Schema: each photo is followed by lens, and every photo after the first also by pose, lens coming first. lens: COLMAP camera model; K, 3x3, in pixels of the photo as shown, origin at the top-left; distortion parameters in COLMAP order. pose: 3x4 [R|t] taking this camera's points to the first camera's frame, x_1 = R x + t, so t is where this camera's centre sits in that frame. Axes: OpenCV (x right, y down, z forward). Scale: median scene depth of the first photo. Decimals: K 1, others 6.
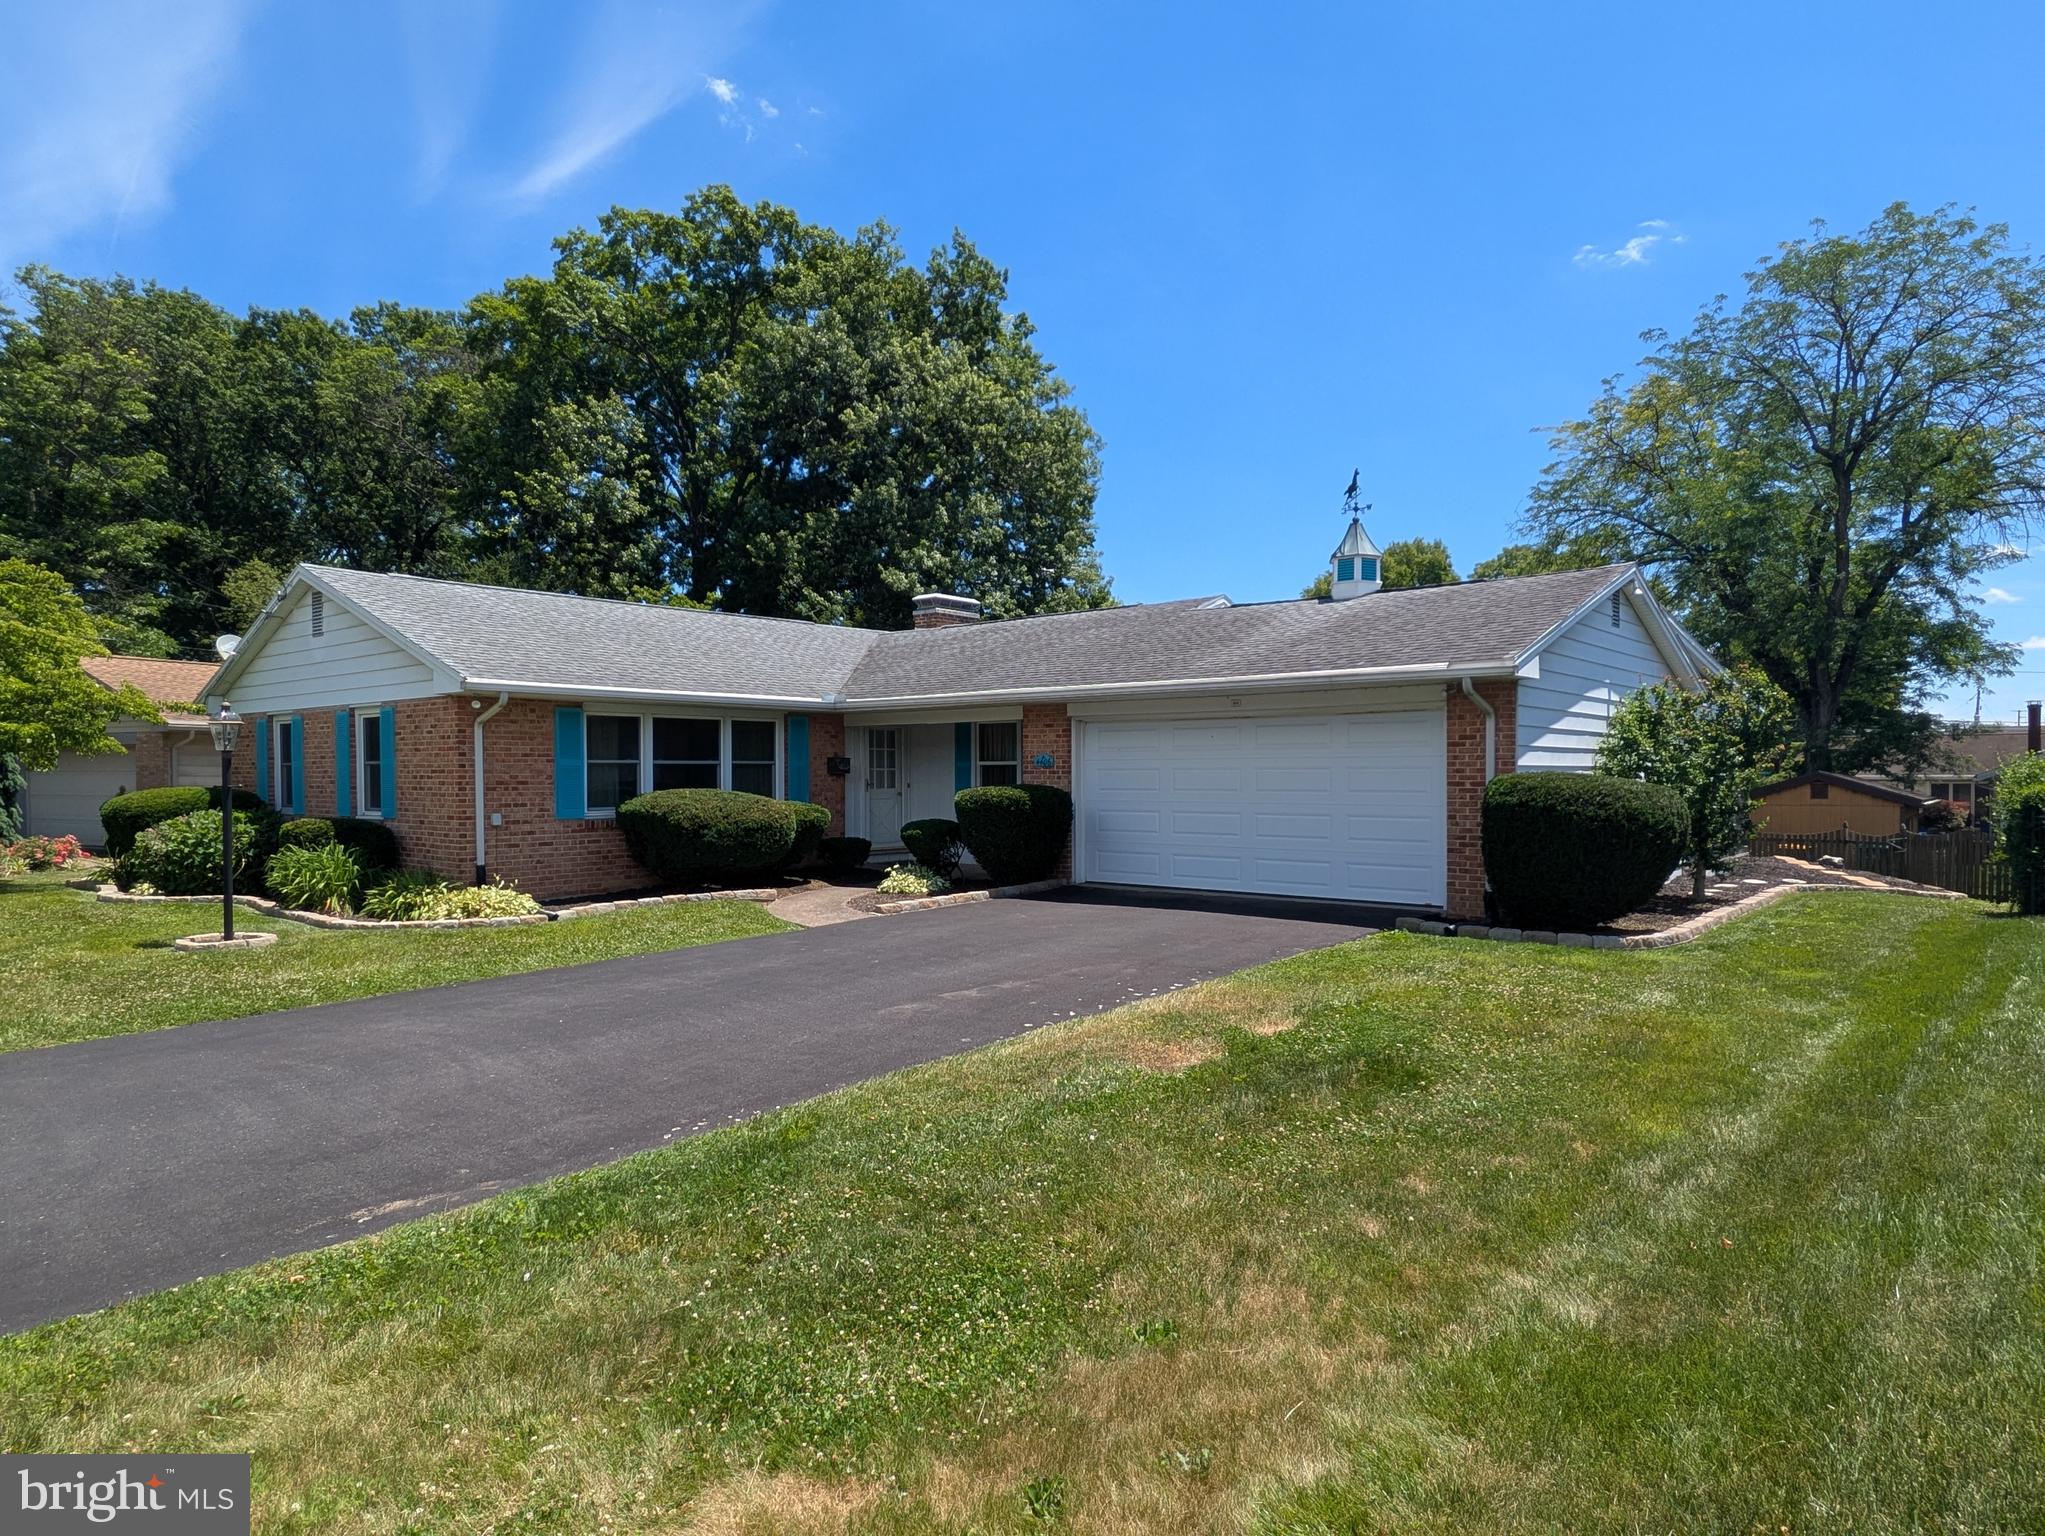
lens RADIAL K [[1288.7, 0, 1017.3], [0, 1288.7, 775.7], [0, 0, 1]] dist [0.003000, -0.007220]
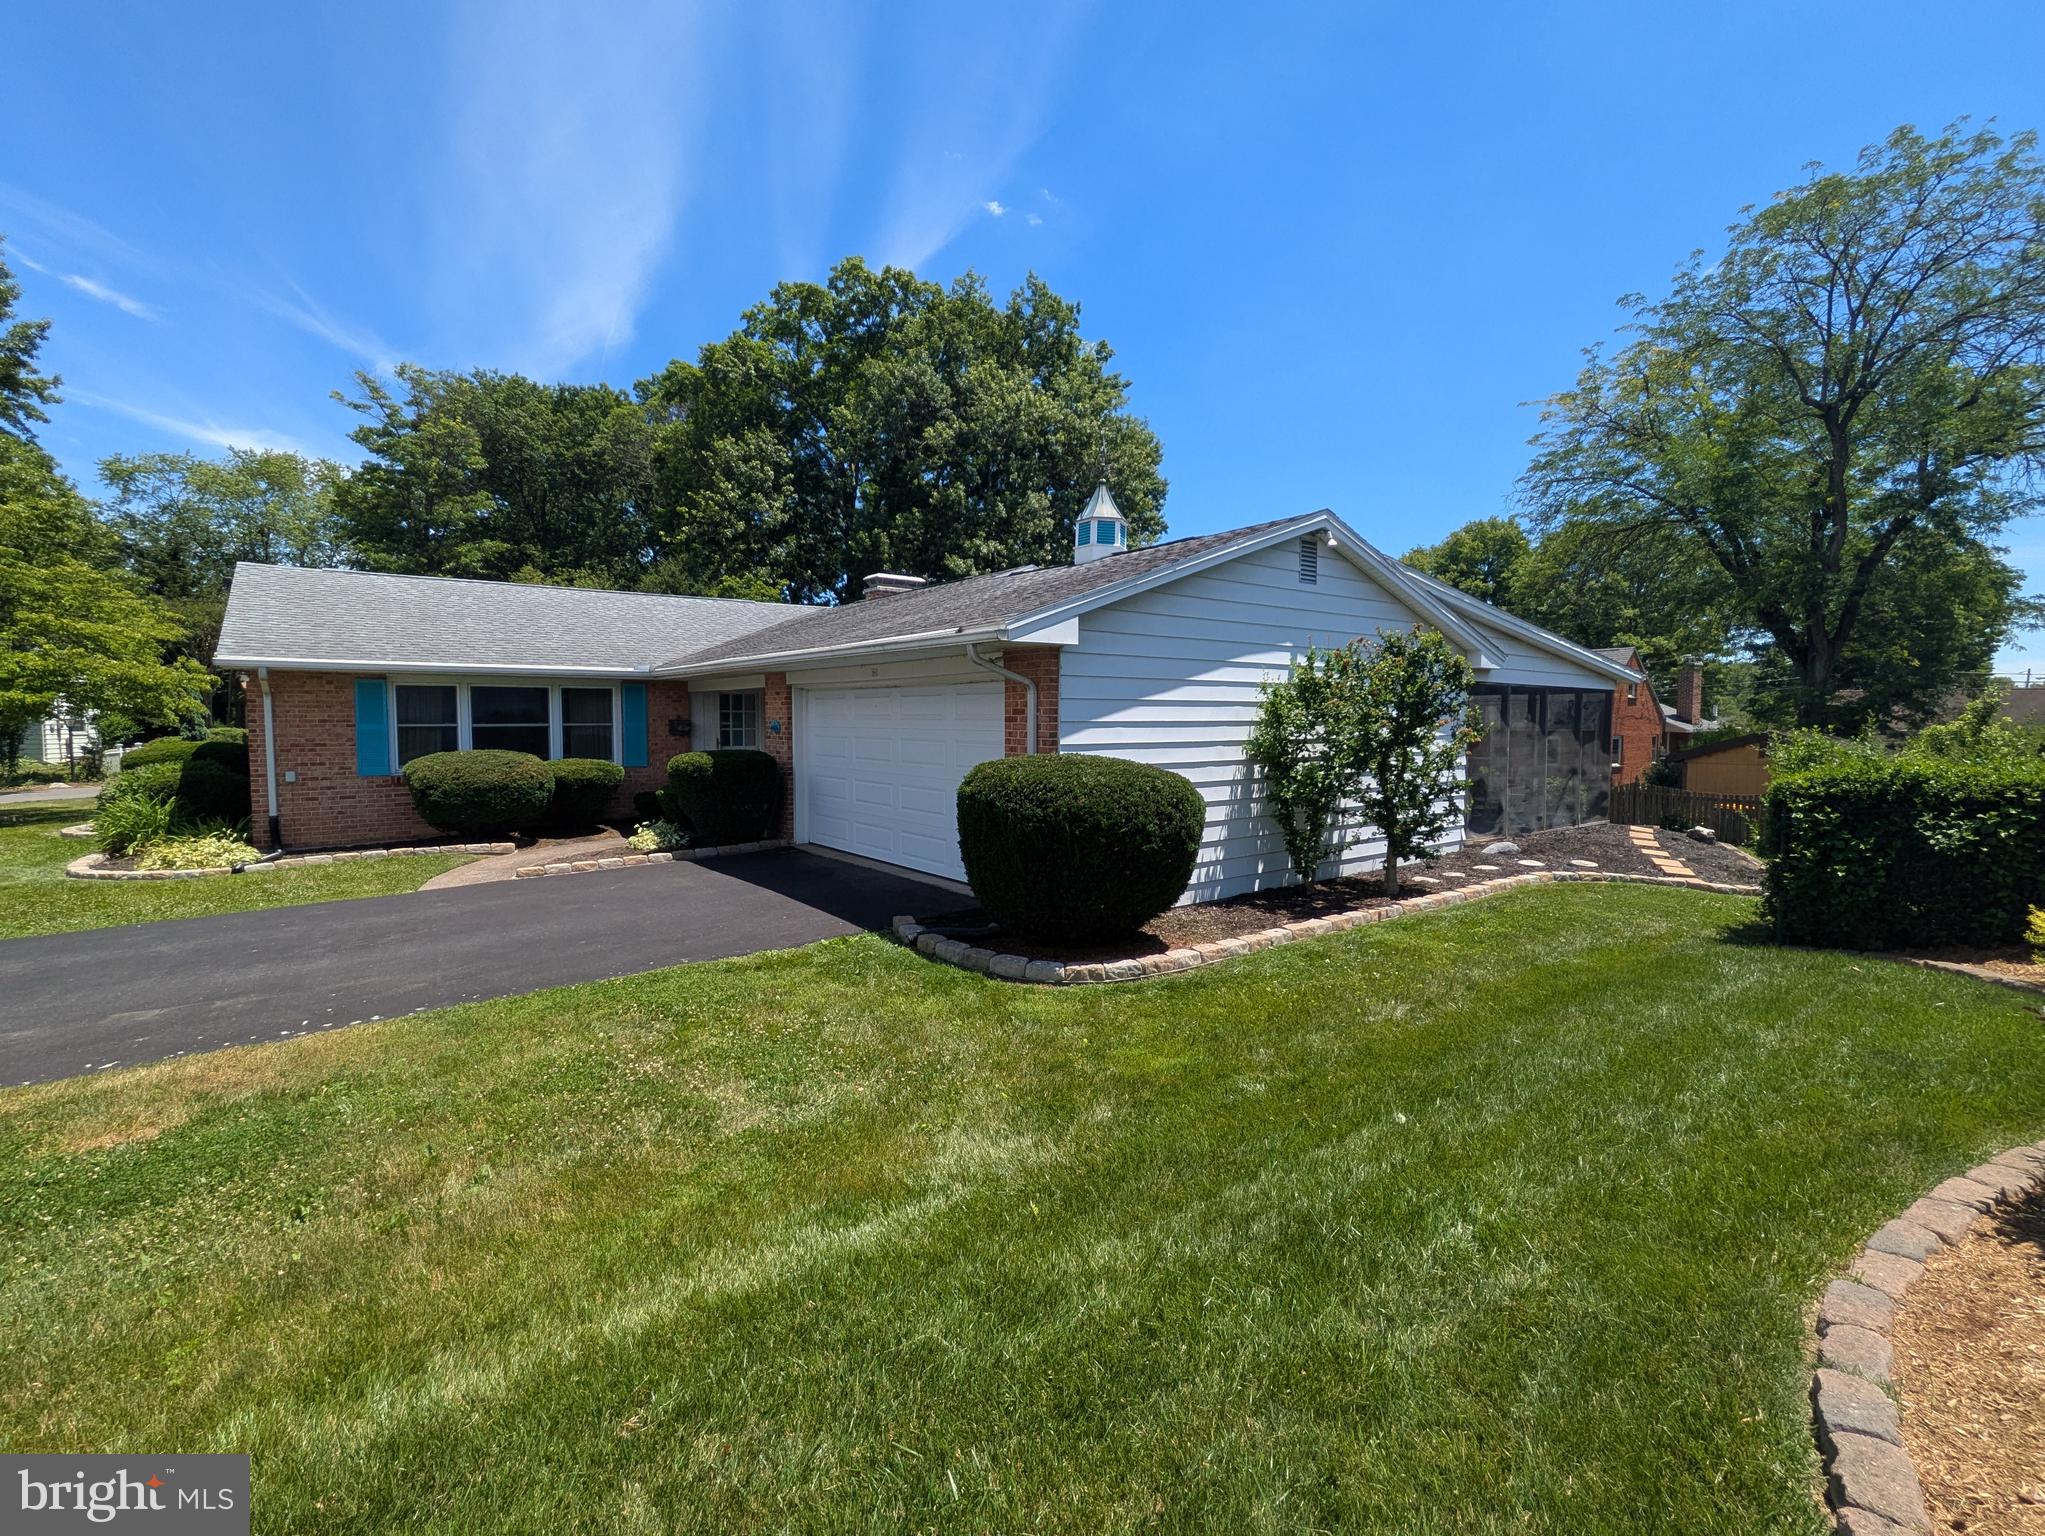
lens RADIAL K [[947.8, 0, 1029.7], [0, 947.8, 756.5], [0, 0, 1]] dist [-0.003589, 0.001693]
pose [[0.974753, 0.013116, -0.222902, 0.182134], [-0.003486, 0.999046, 0.043542, -0.009903], [0.223260, -0.041665, 0.973868, 0.133915]]
